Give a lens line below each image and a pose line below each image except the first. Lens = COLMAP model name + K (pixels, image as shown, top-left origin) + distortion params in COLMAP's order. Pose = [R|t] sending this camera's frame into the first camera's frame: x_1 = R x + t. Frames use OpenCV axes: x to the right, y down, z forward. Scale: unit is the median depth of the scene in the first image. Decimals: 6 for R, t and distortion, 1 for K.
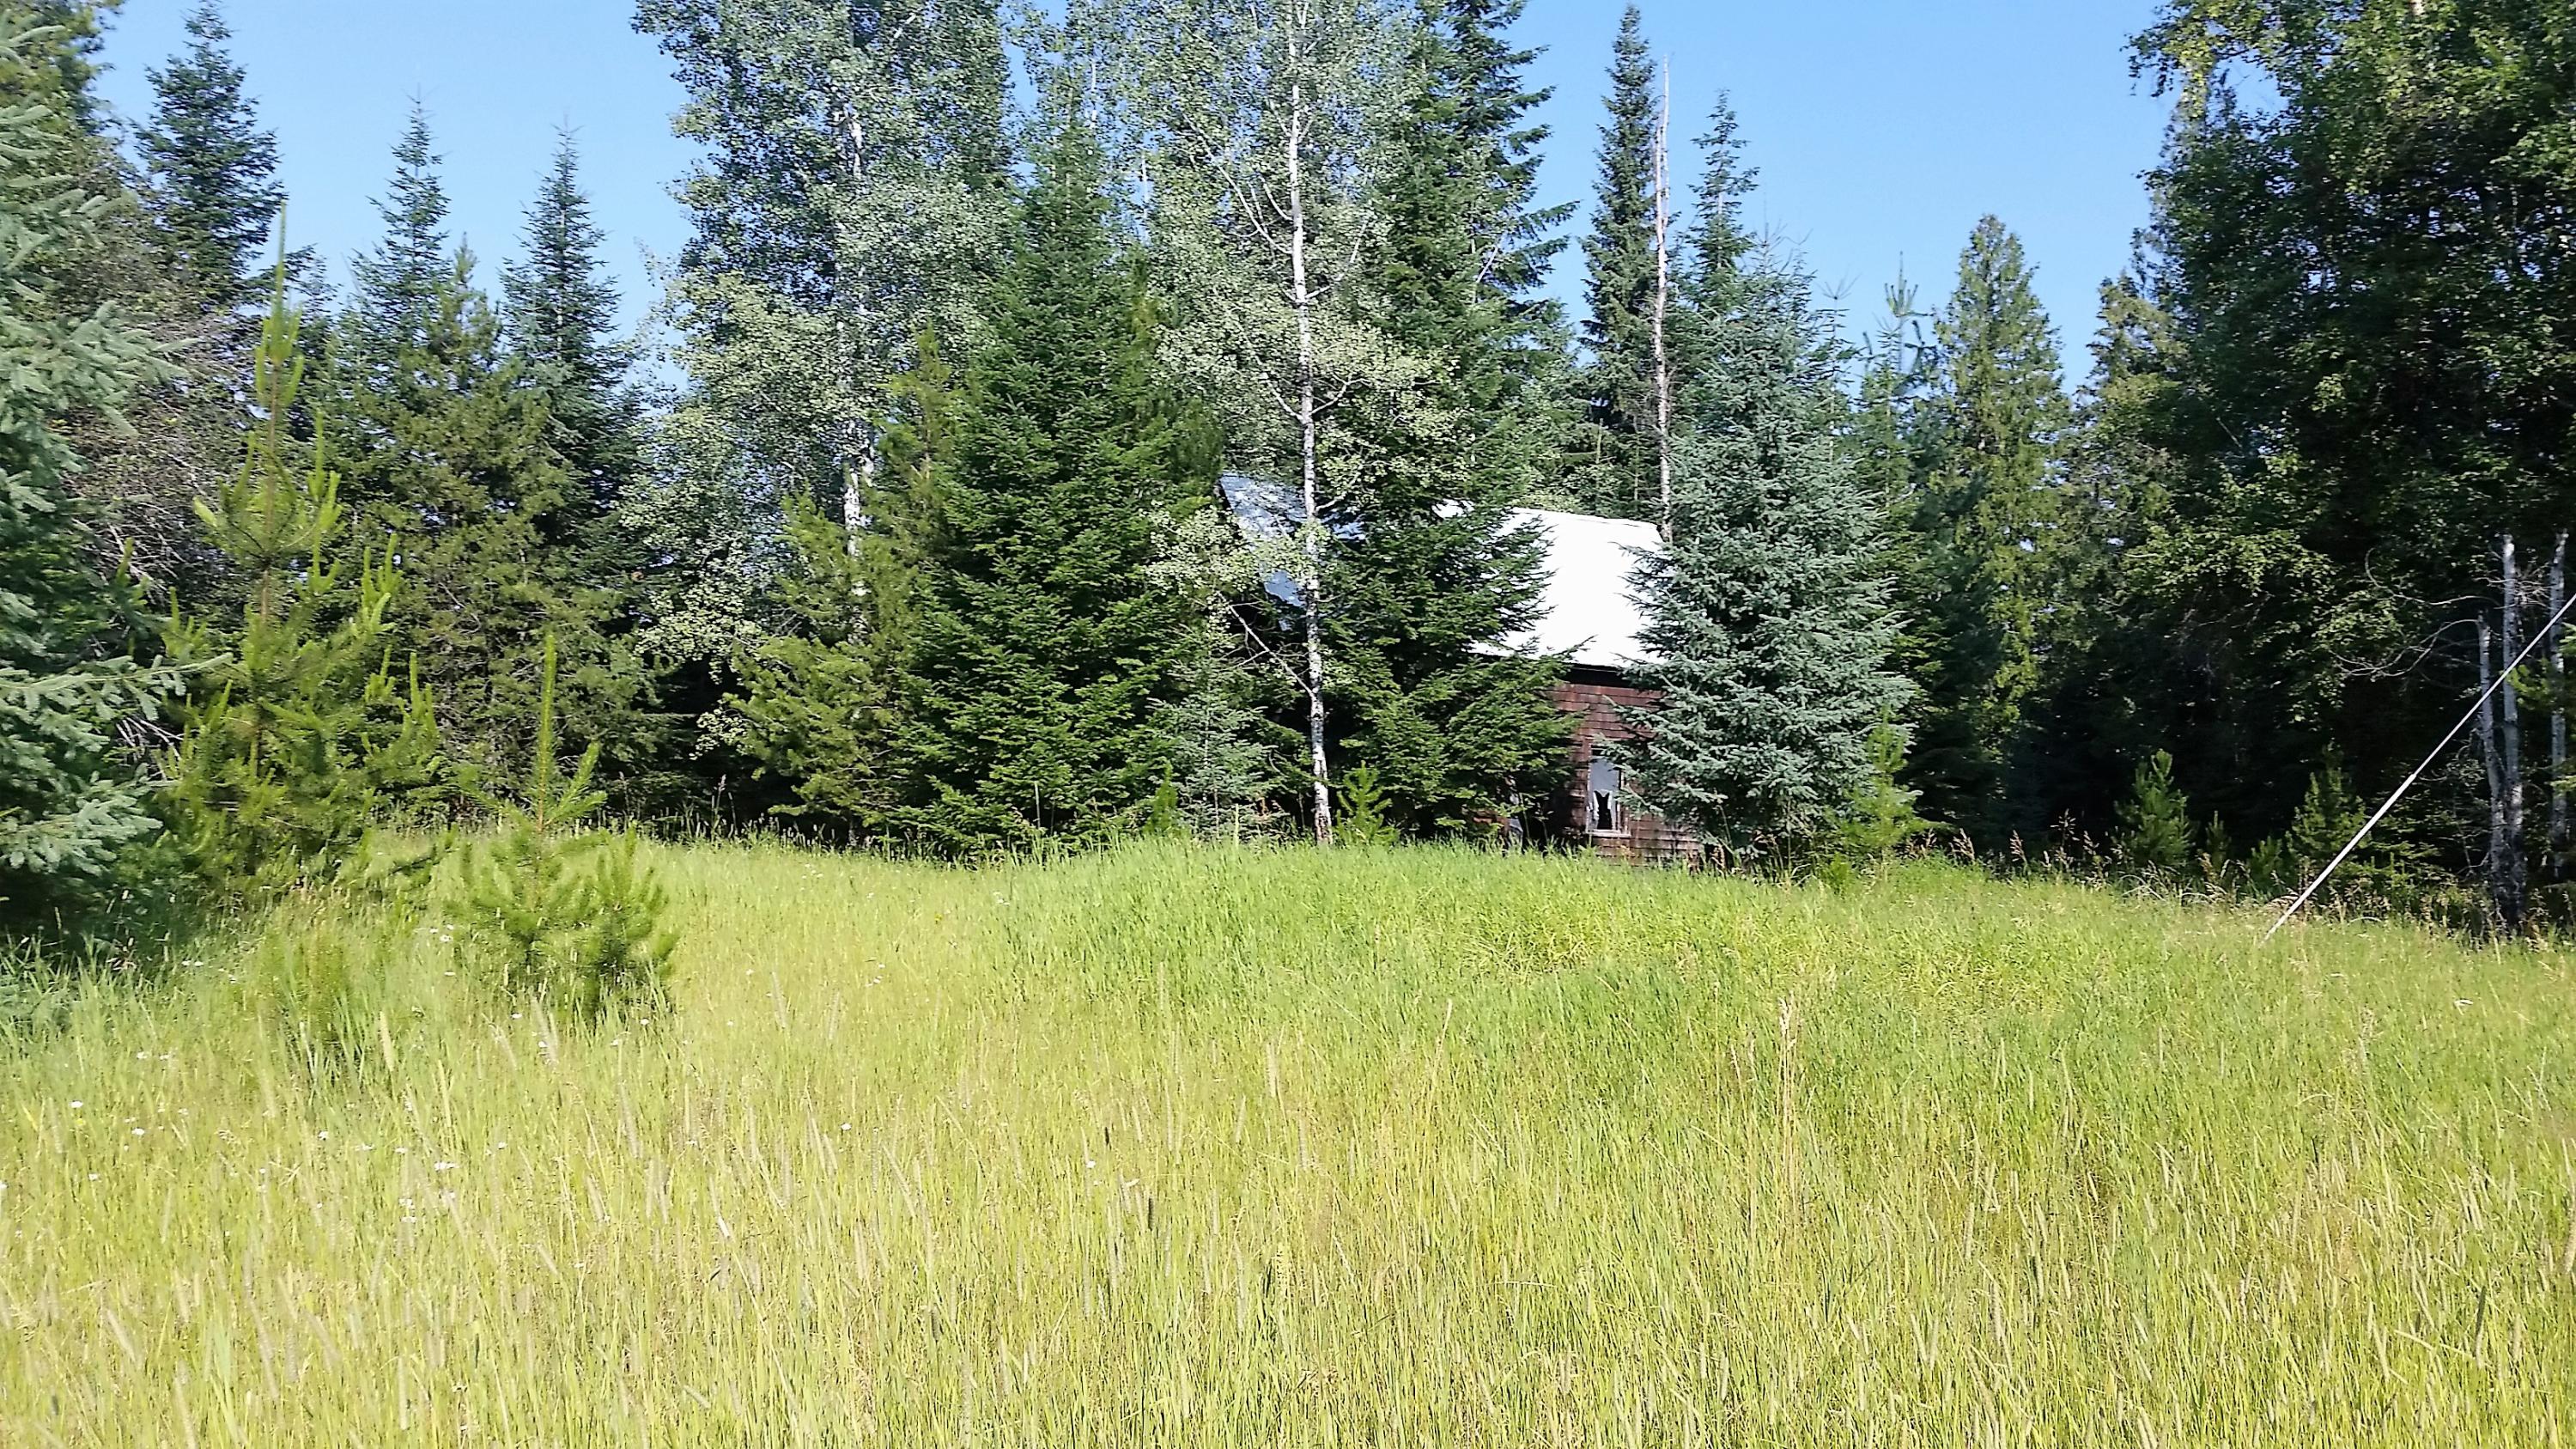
lens RADIAL K [[1996.6, 0, 1288.0], [0, 1996.6, 724.5], [0, 0, 1]] dist [0.129757, -0.253136]
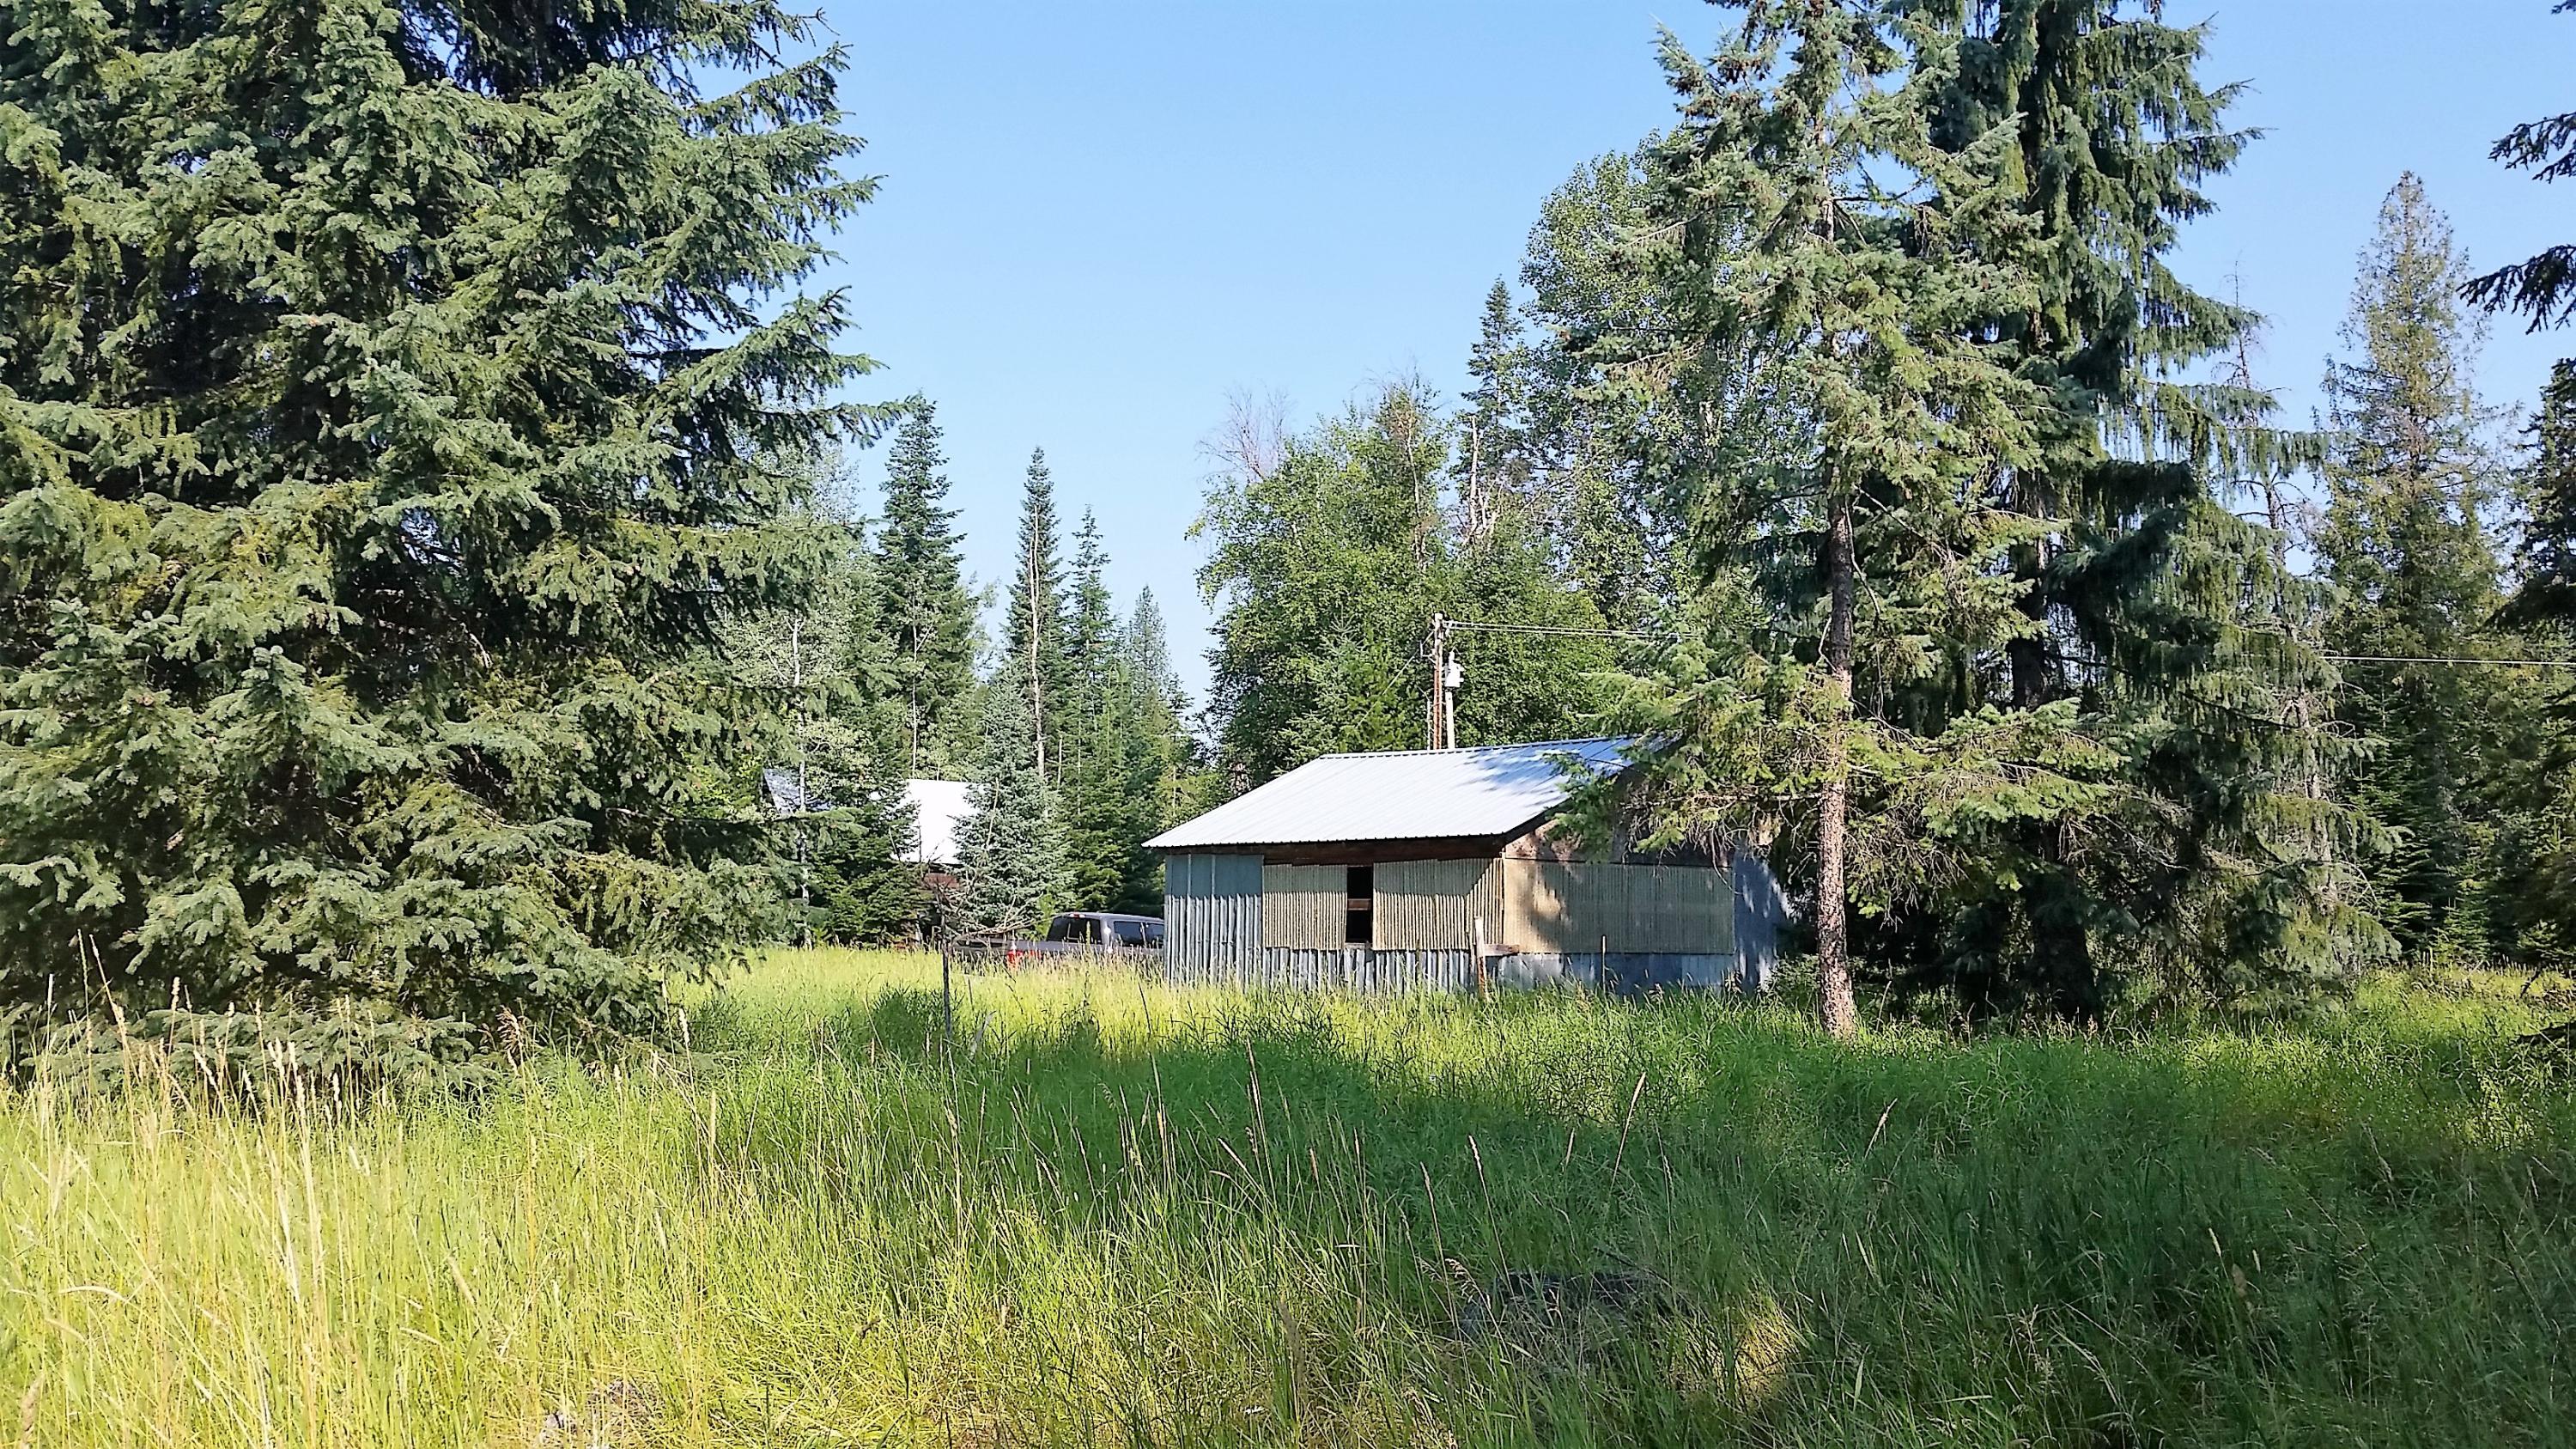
lens RADIAL K [[1996.6, 0, 1288.0], [0, 1996.6, 724.5], [0, 0, 1]] dist [0.129757, -0.253136]
pose [[0.983799, -0.017826, 0.178388, 0.142714], [0.028625, 0.997898, -0.058148, -0.049357], [-0.176976, 0.062312, 0.982241, -1.254376]]
